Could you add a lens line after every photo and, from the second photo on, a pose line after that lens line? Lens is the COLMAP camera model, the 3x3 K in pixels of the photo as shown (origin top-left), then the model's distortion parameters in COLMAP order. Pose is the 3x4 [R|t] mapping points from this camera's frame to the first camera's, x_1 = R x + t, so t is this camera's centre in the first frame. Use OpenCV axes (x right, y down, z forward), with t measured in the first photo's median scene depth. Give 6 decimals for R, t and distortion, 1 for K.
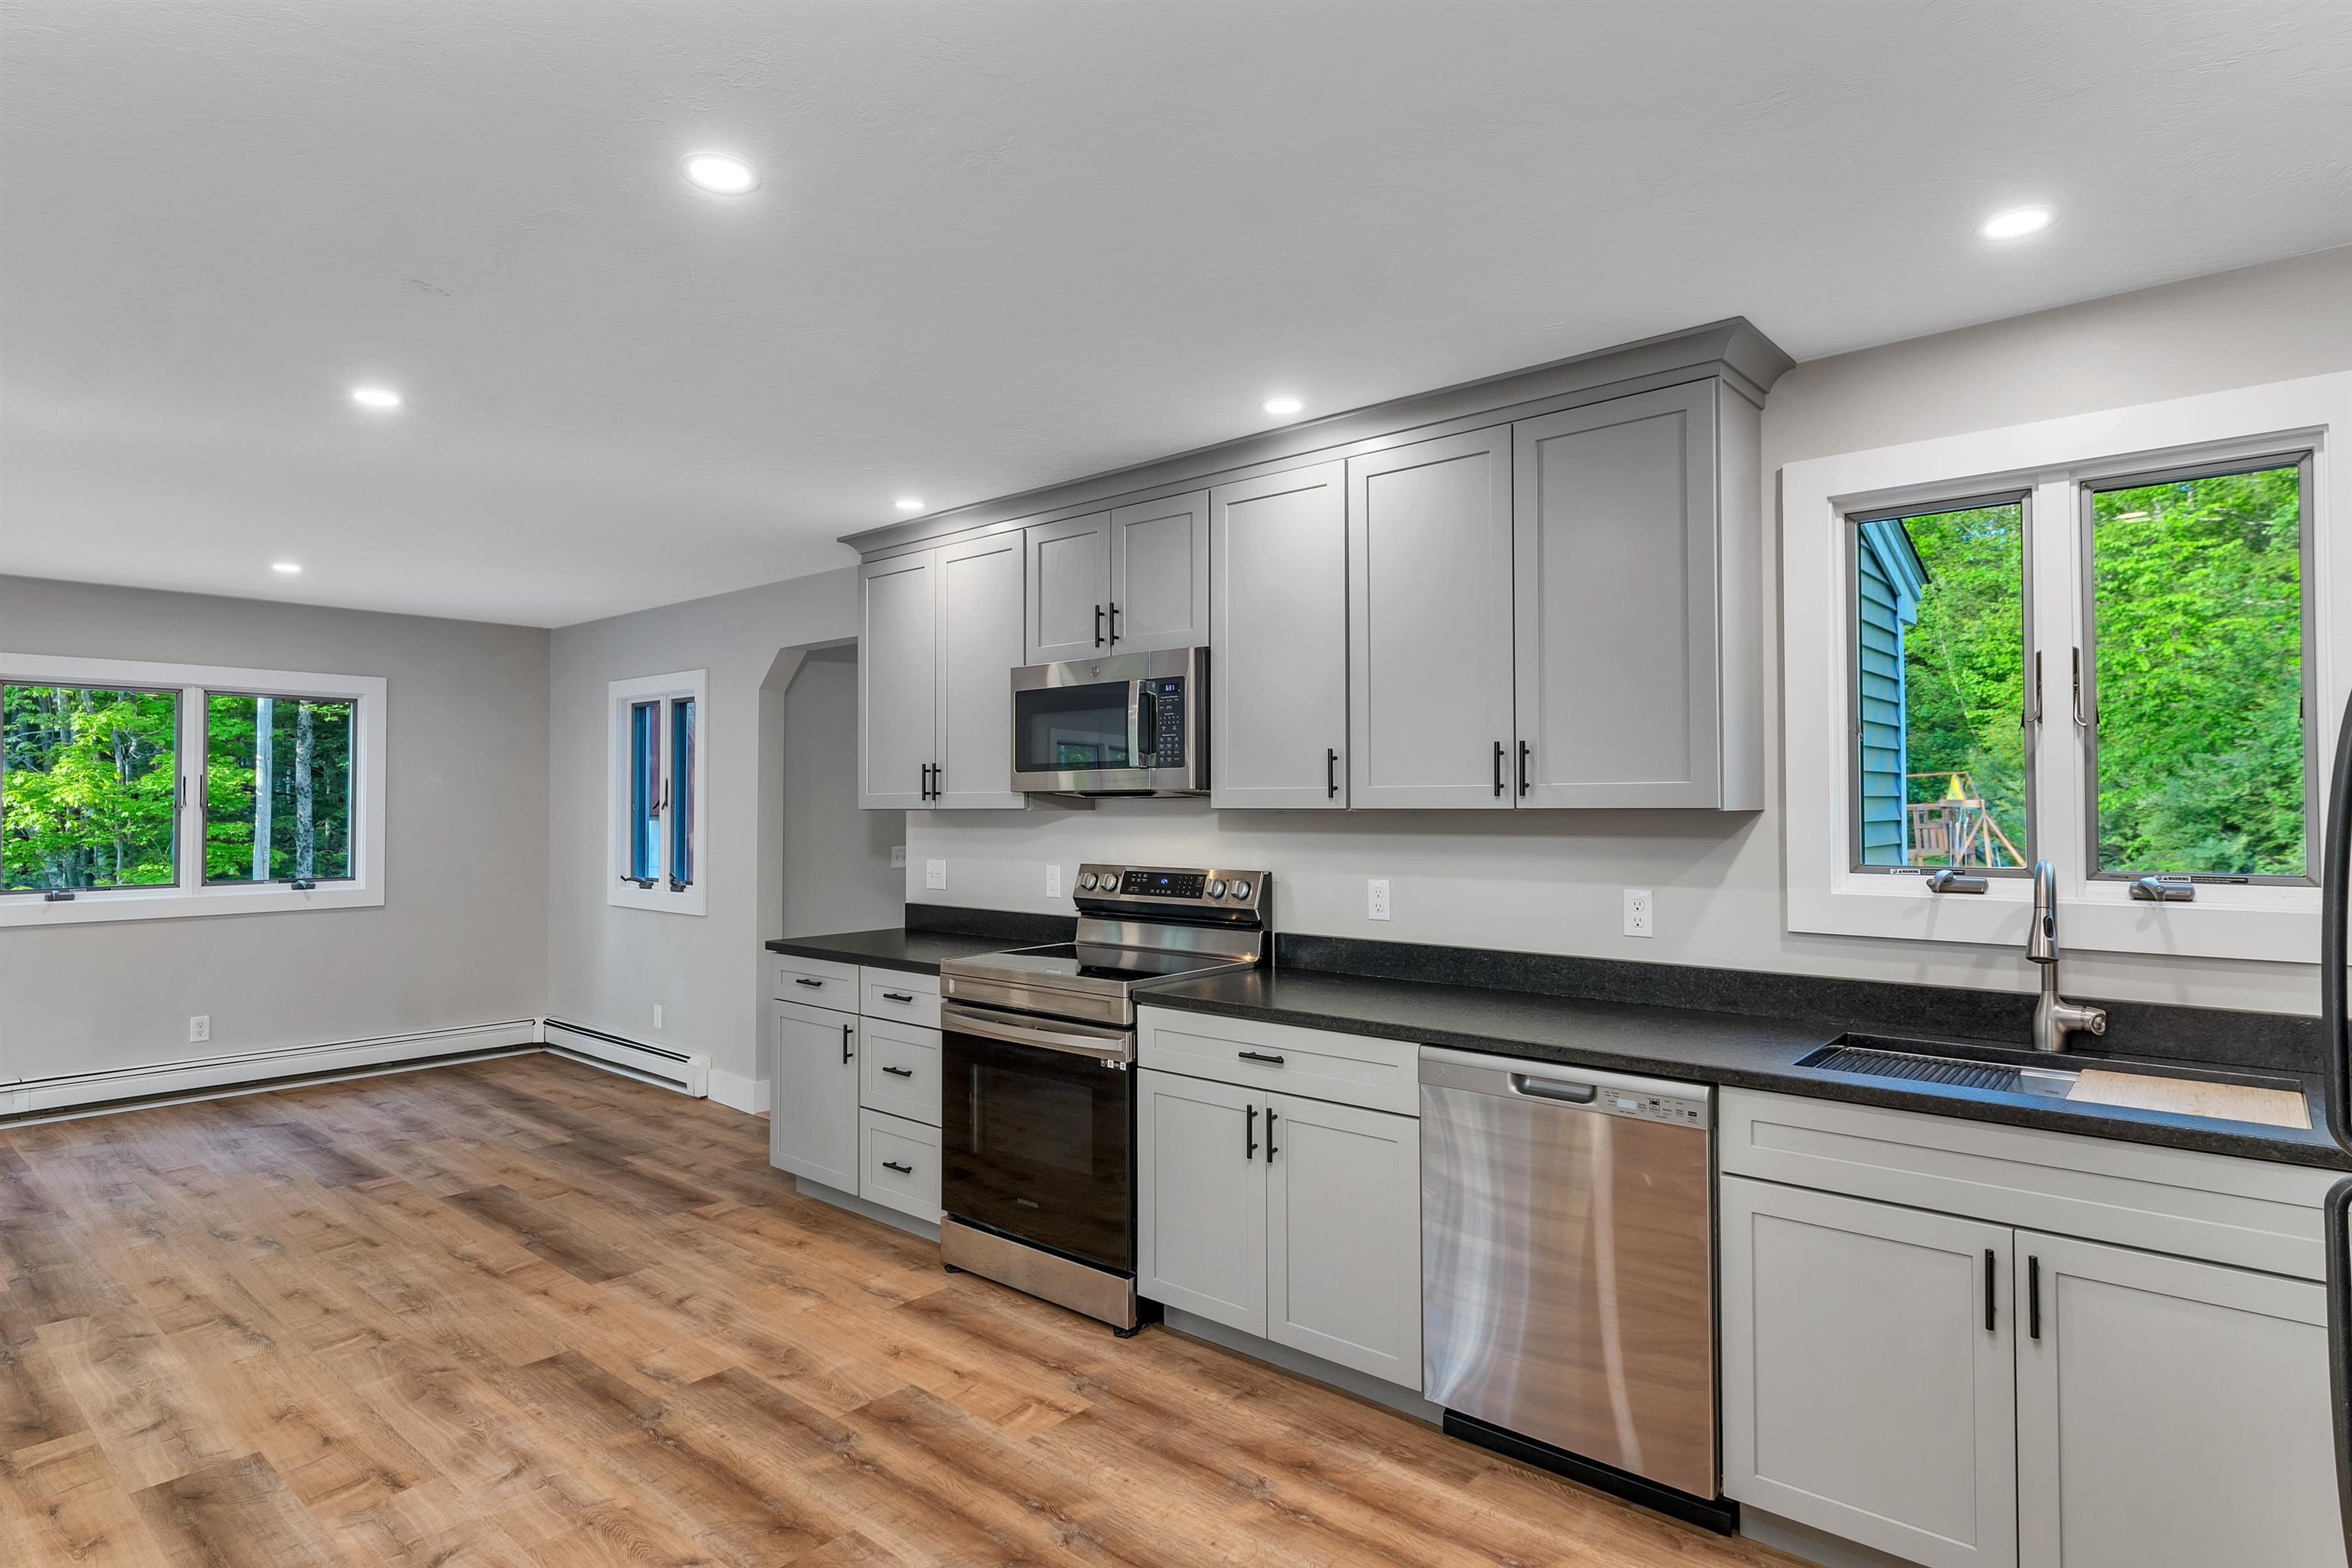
lens RADIAL K [[1274.3, 0, 1176.0], [0, 1274.3, 784.0], [0, 0, 1]] dist [-0.001295, -0.000576]
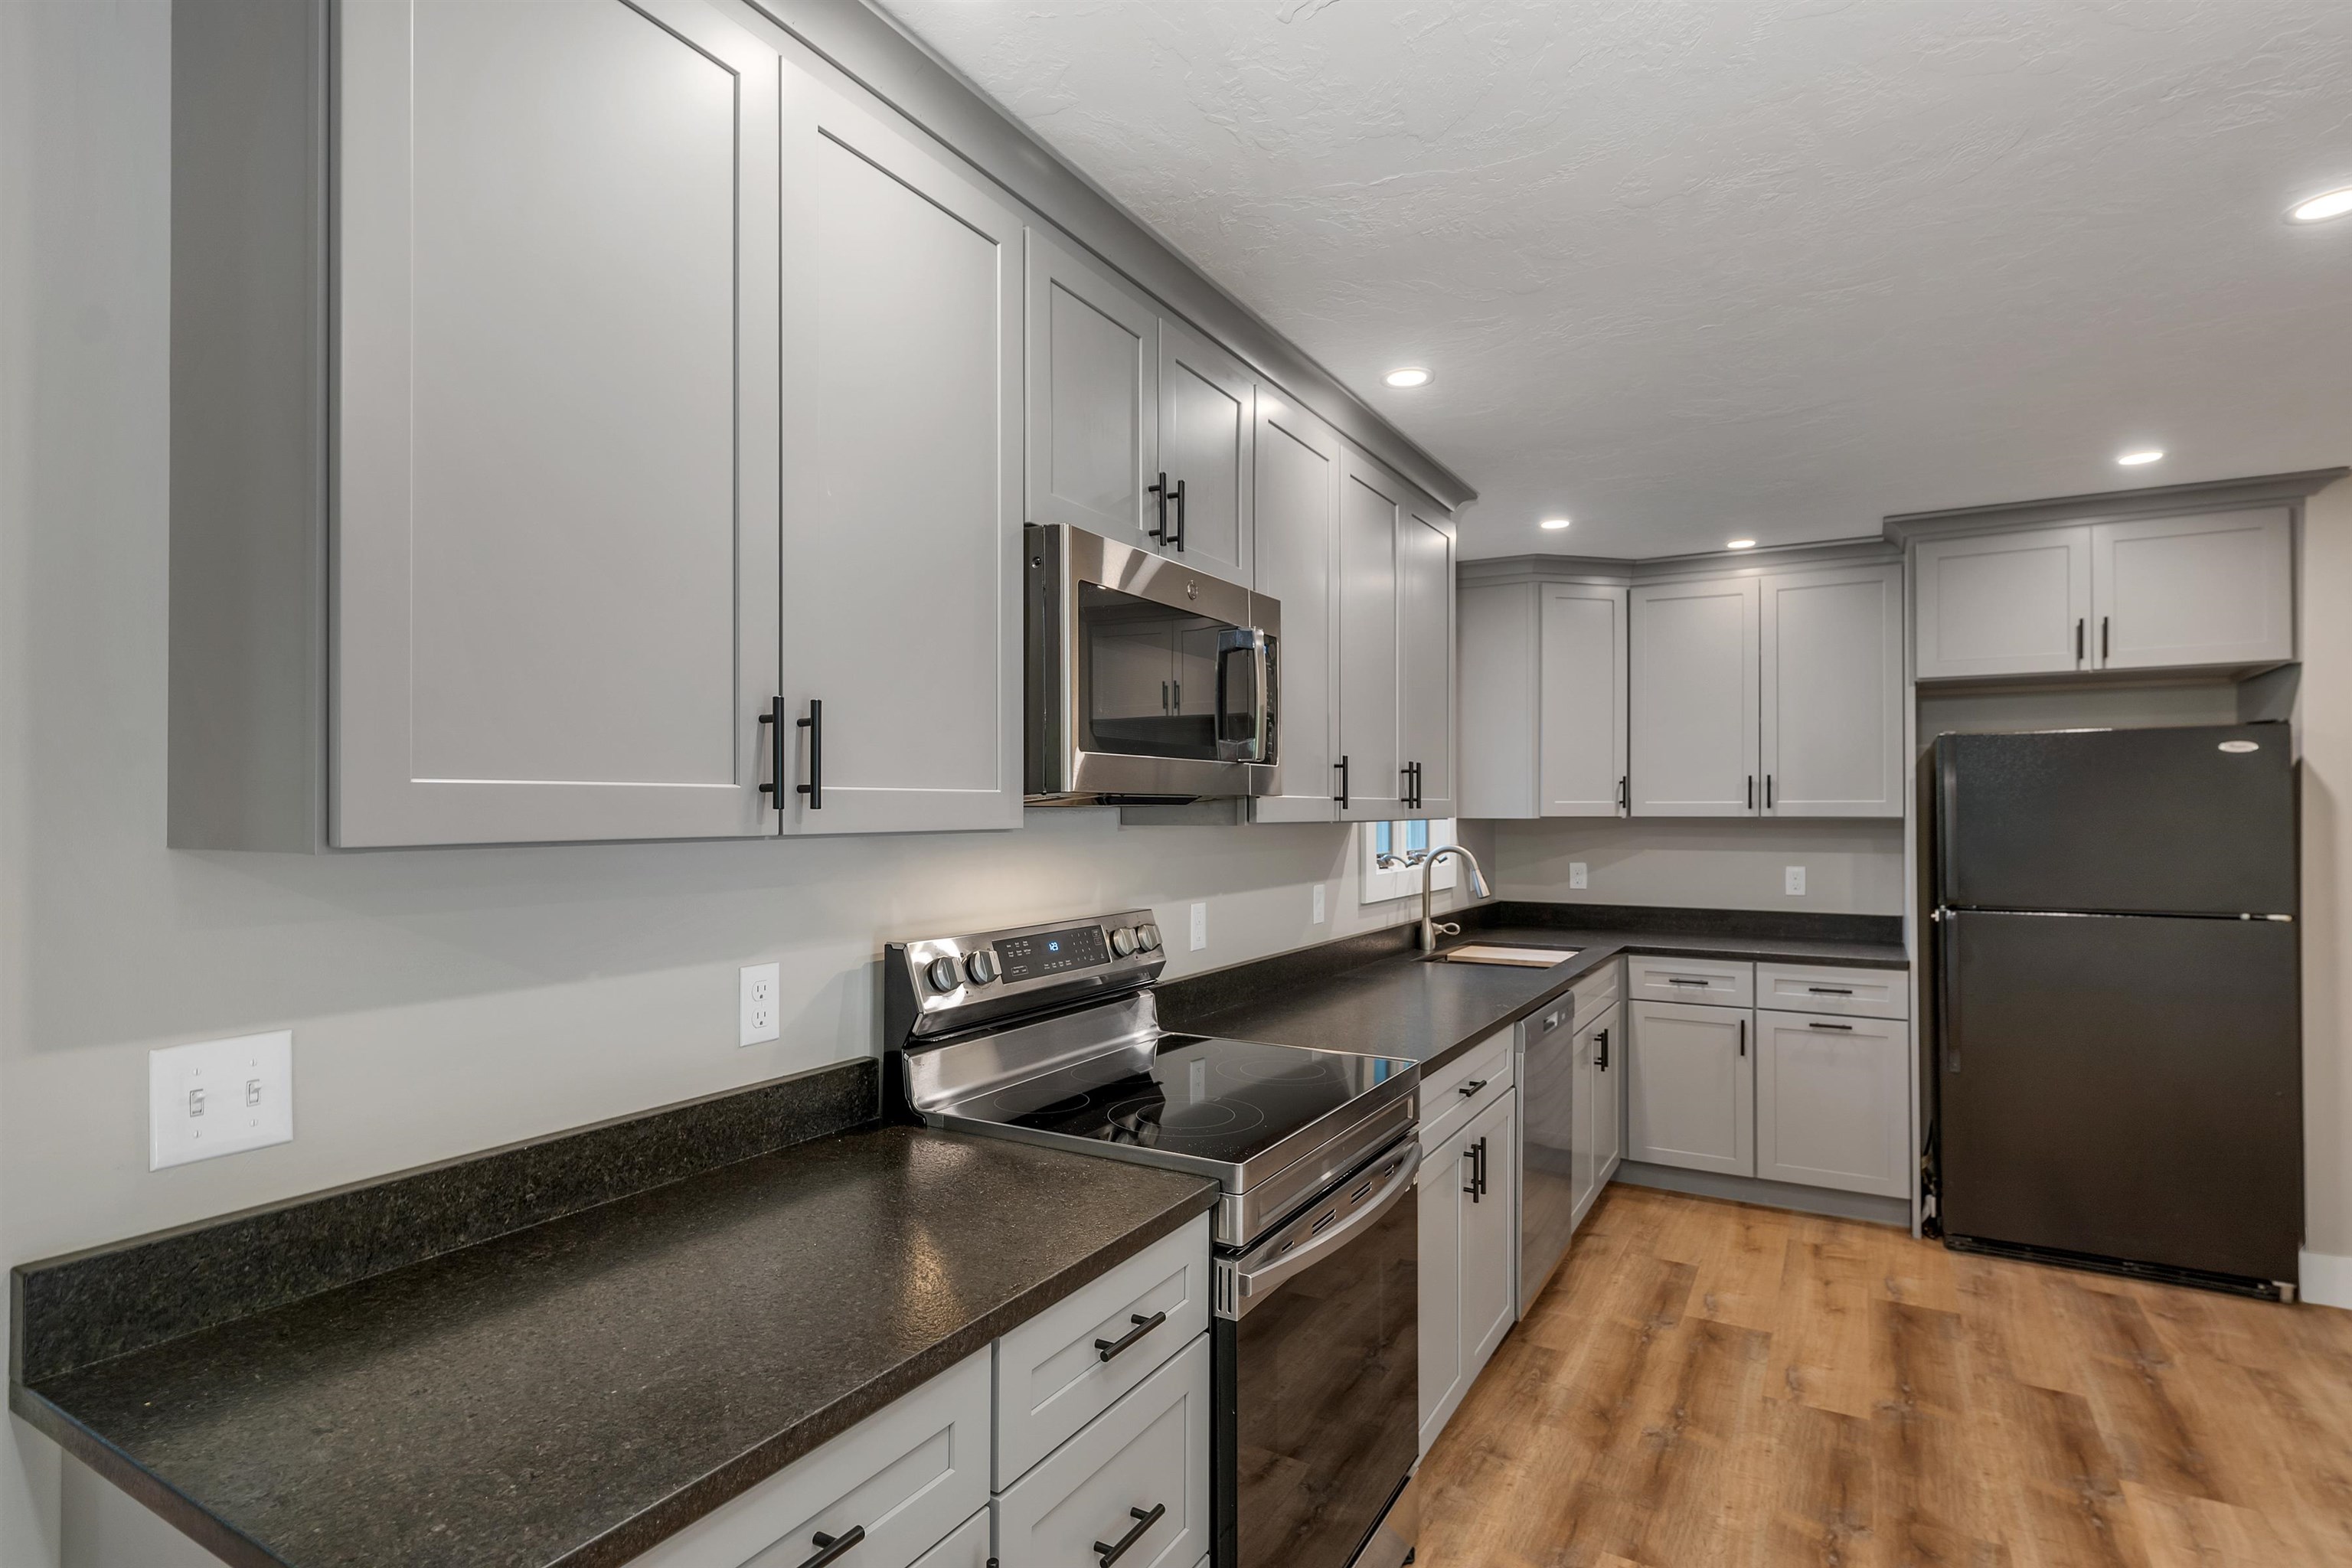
lens RADIAL K [[1166.8, 0, 1167.4], [0, 1166.8, 799.8], [0, 0, 1]] dist [0.000677, 0.000673]
pose [[-0.183794, 0.009167, 0.982922, -0.599482], [-0.014834, 0.999817, -0.012099, 0.014841], [-0.982853, -0.016804, -0.183624, 1.134455]]
